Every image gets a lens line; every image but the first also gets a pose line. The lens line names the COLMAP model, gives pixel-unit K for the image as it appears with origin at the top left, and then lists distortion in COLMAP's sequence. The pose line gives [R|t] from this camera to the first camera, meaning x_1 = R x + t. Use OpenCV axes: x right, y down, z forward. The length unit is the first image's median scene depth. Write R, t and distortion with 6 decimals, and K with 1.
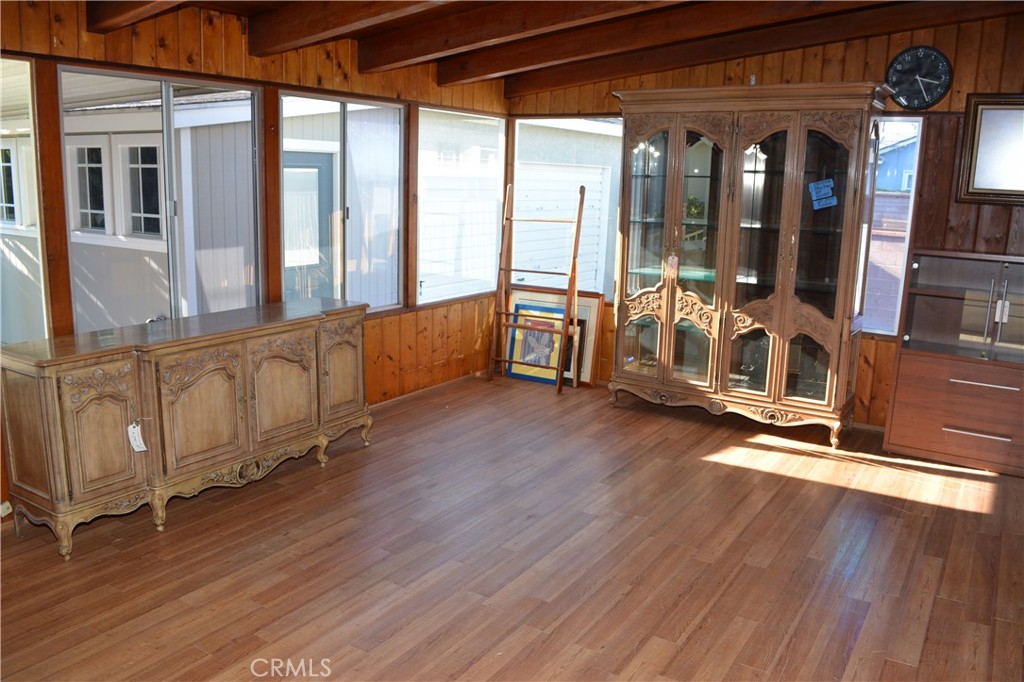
lens RADIAL K [[801.4, 0, 513.7], [0, 801.4, 343.4], [0, 0, 1]] dist [-0.093760, 0.005320]
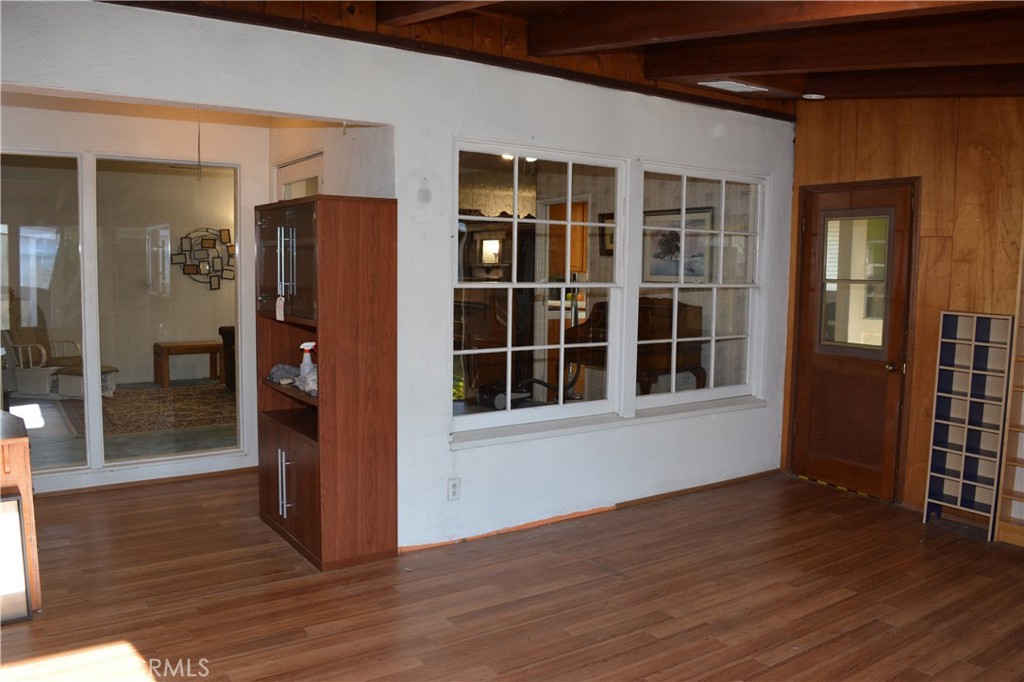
lens RADIAL K [[801.4, 0, 513.7], [0, 801.4, 343.4], [0, 0, 1]] dist [-0.093760, 0.005320]
pose [[-0.920834, -0.080996, 0.381450, -0.023316], [0.036339, 0.956112, 0.290741, -0.251243], [-0.388258, 0.281586, -0.877477, 1.243969]]
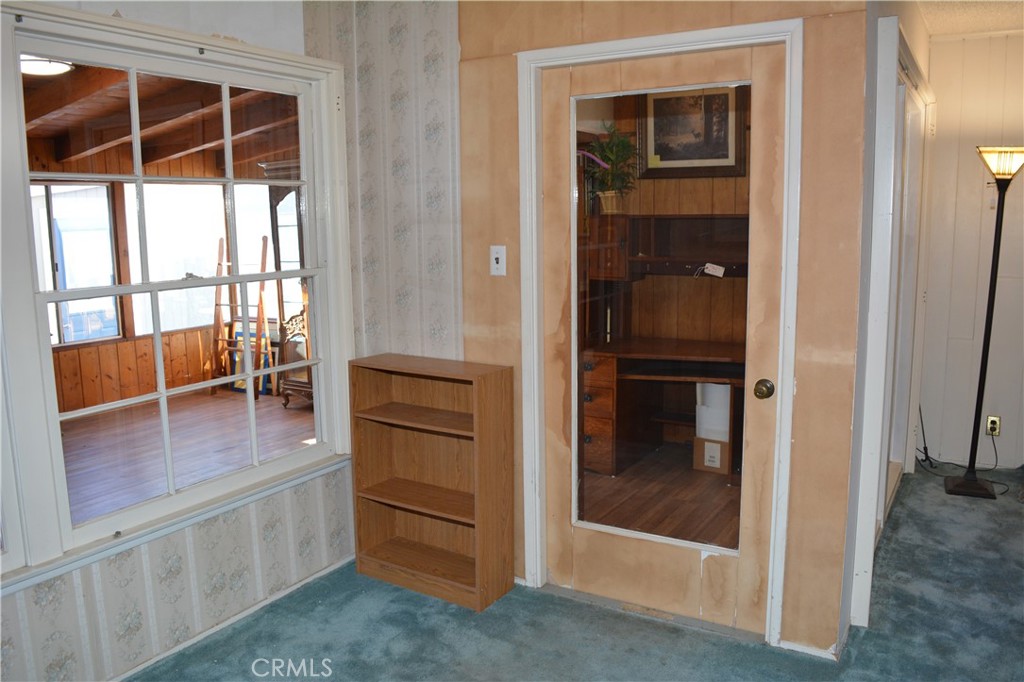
lens RADIAL K [[801.4, 0, 513.7], [0, 801.4, 343.4], [0, 0, 1]] dist [-0.093760, 0.005320]
pose [[0.998670, -0.047964, 0.018936, 0.590186], [0.048885, 0.997471, -0.051588, 0.075703], [-0.016413, 0.052445, 0.998489, -0.338973]]
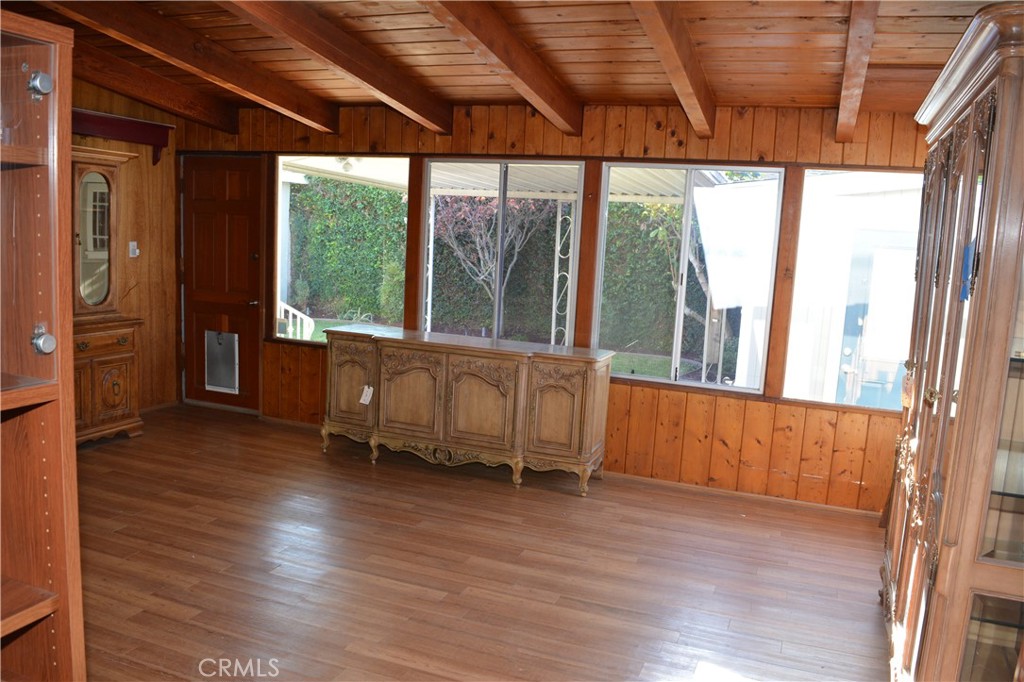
lens RADIAL K [[801.4, 0, 513.7], [0, 801.4, 343.4], [0, 0, 1]] dist [-0.093760, 0.005320]
pose [[0.209054, 0.119349, -0.970594, 0.815598], [-0.247312, 0.966712, 0.065604, -0.113424], [0.946115, 0.226325, 0.231611, 0.669679]]
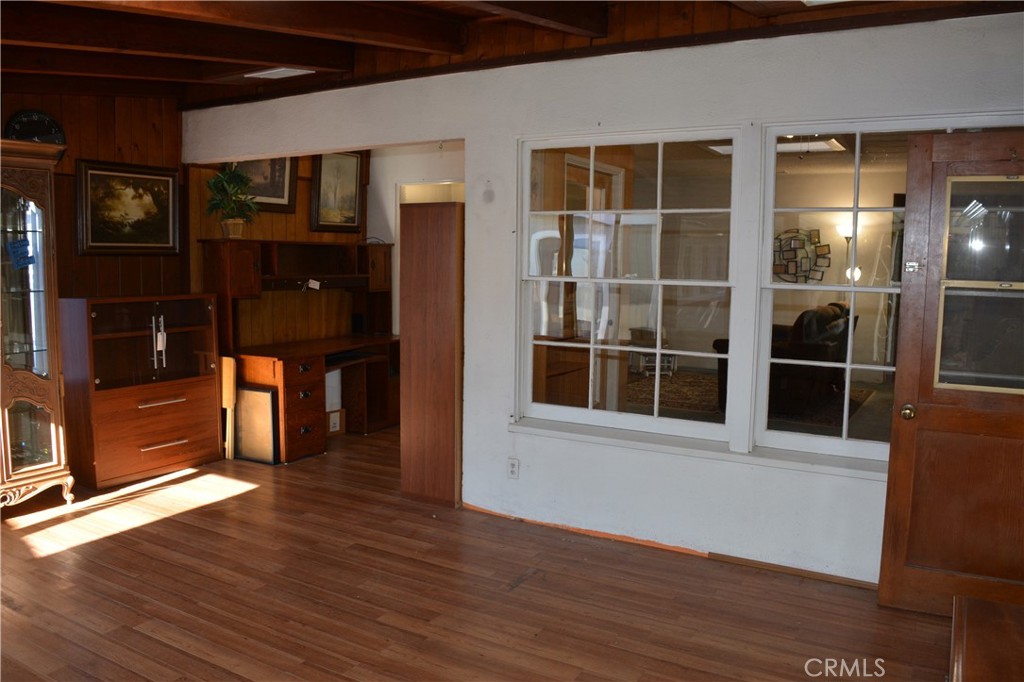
lens RADIAL K [[801.4, 0, 513.7], [0, 801.4, 343.4], [0, 0, 1]] dist [-0.093760, 0.005320]
pose [[-0.036236, -0.137566, 0.989830, -0.605174], [0.186989, 0.972053, 0.141941, -0.107483], [-0.981693, 0.190231, -0.009500, 0.449576]]
